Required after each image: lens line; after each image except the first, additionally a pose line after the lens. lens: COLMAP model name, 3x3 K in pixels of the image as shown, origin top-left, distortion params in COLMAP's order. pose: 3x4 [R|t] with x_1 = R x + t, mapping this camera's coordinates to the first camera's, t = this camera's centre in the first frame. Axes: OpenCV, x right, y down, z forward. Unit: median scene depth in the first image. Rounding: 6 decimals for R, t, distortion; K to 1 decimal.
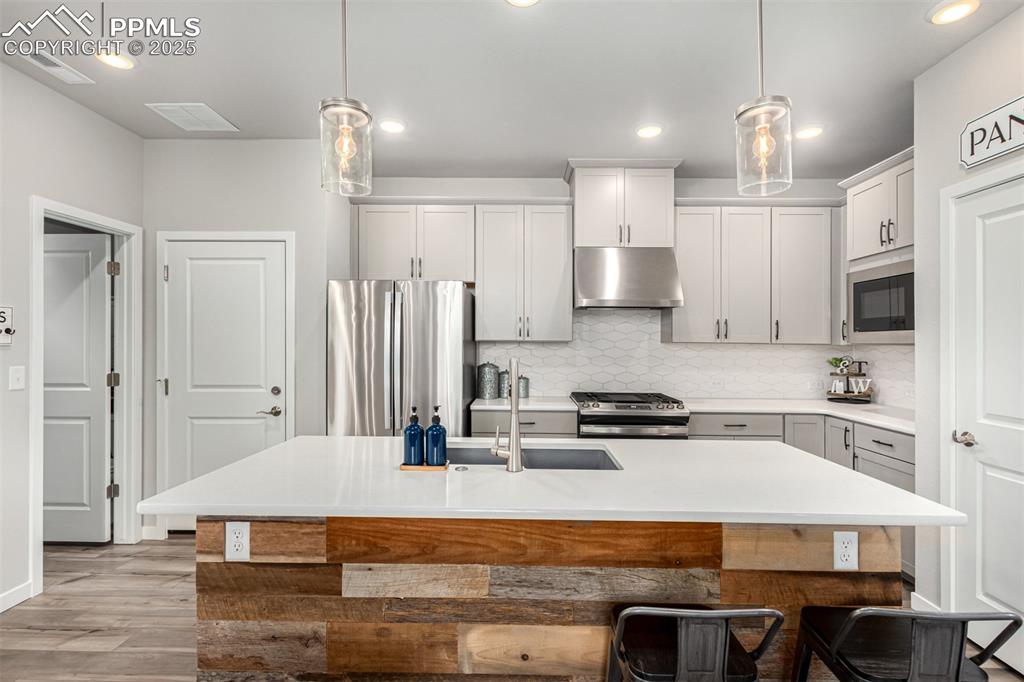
lens RADIAL K [[479.6, 0, 515.3], [0, 479.6, 338.3], [0, 0, 1]] dist [0.005588, -0.000521]
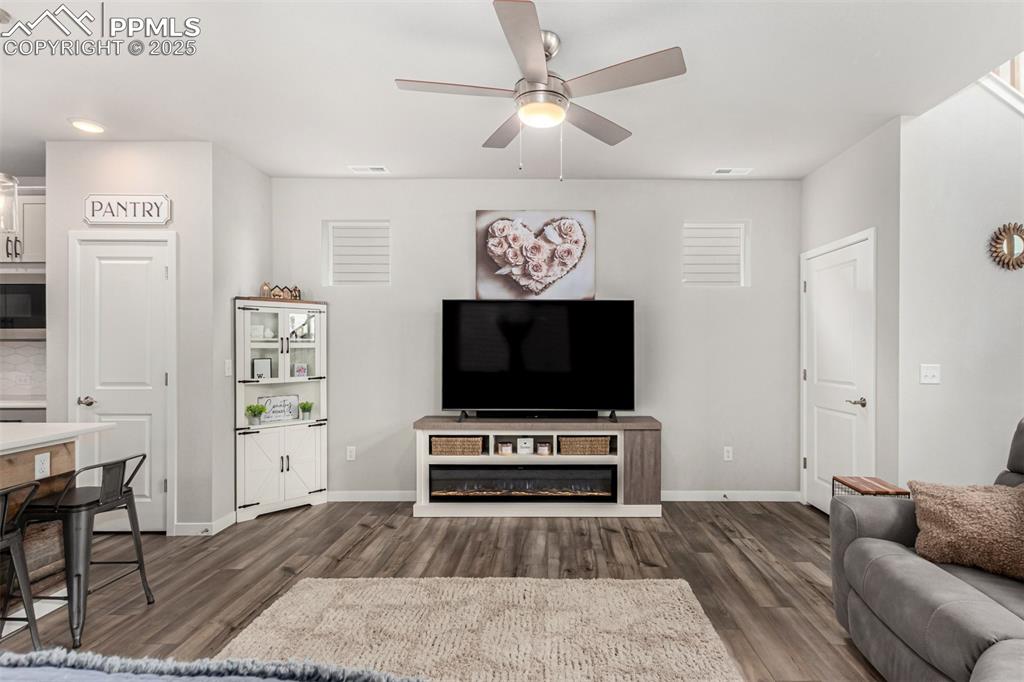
lens RADIAL K [[493.3, 0, 552.8], [0, 493.3, 345.5], [0, 0, 1]] dist [0.003647, 0.000167]
pose [[-0.021449, -0.003835, 0.999763, -0.438938], [-0.007524, 0.999965, 0.003675, 0.011043], [-0.999742, -0.007443, -0.021477, -0.288796]]
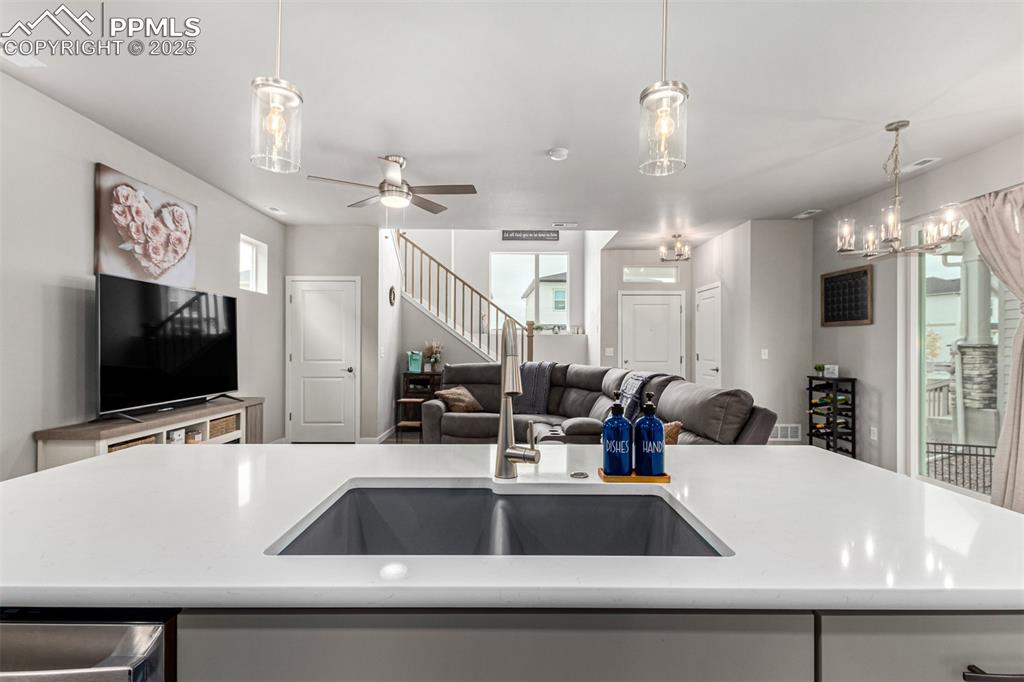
lens RADIAL K [[476.3, 0, 504.9], [0, 476.3, 345.4], [0, 0, 1]] dist [0.001702, -0.000063]
pose [[-0.999872, -0.010476, -0.012060, 0.009235], [-0.010400, 0.999925, -0.006391, 0.041418], [0.012126, -0.006265, -0.999907, 0.863575]]
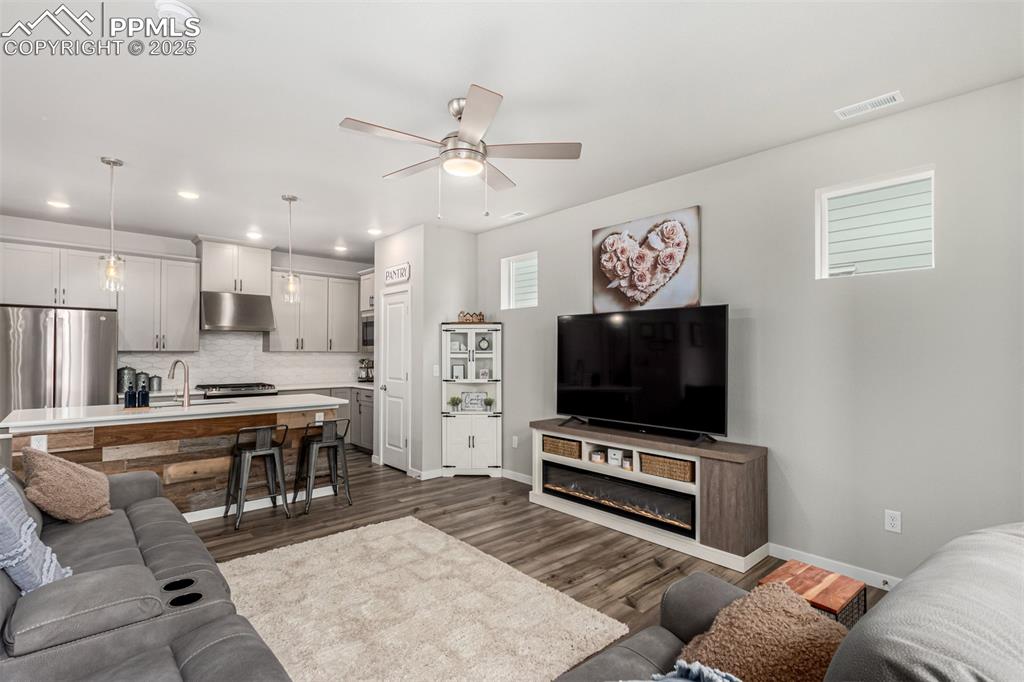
lens RADIAL K [[485.0, 0, 517.2], [0, 485.0, 347.8], [0, 0, 1]] dist [0.002699, -0.000368]
pose [[0.729552, 0.000360, 0.683925, -0.227683], [-0.001651, 0.999998, 0.001234, -0.008761], [-0.683923, -0.002030, 0.729551, -0.944022]]
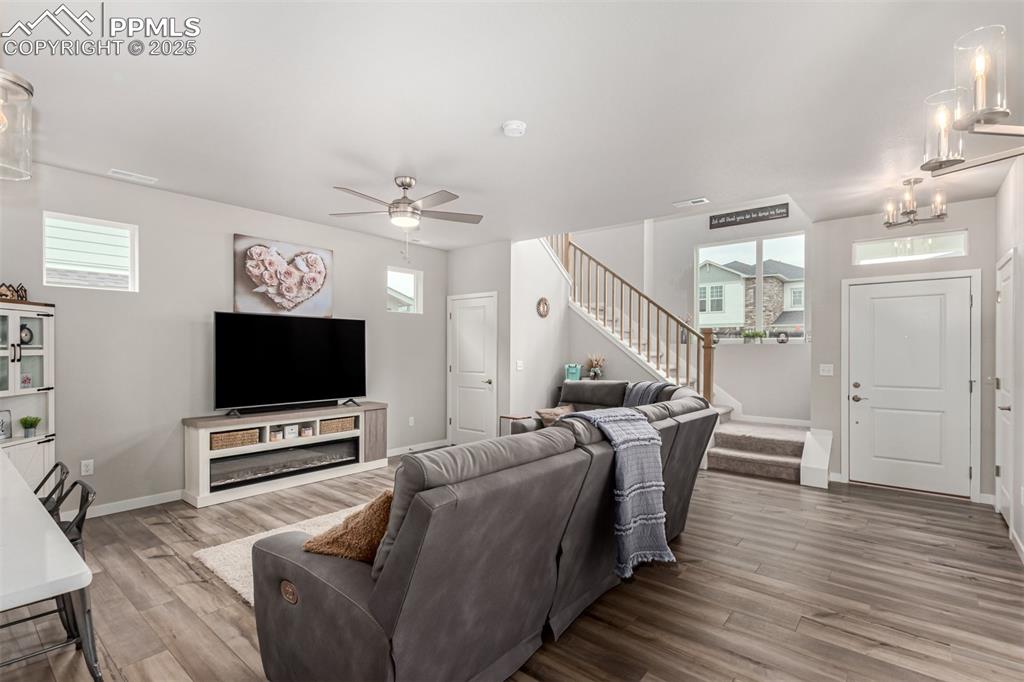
lens RADIAL K [[475.7, 0, 515.3], [0, 475.7, 350.7], [0, 0, 1]] dist [0.004993, -0.000729]
pose [[-0.780699, -0.010511, 0.624818, -0.682255], [-0.012215, 0.999924, 0.001558, 0.000787], [-0.624787, -0.006416, -0.780769, 0.455774]]
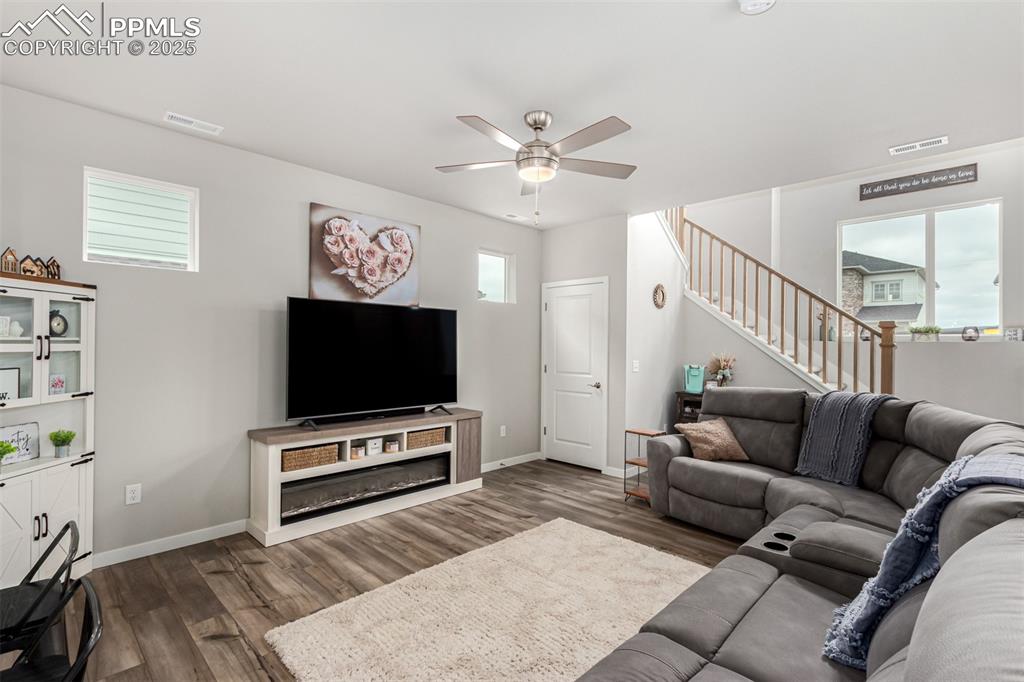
lens RADIAL K [[475.1, 0, 518.4], [0, 475.1, 342.6], [0, 0, 1]] dist [0.005920, 0.000279]
pose [[-0.726274, -0.009609, 0.687338, -0.309139], [-0.018993, 0.999801, -0.006091, 0.002062], [-0.687143, -0.017479, -0.726312, 0.360740]]
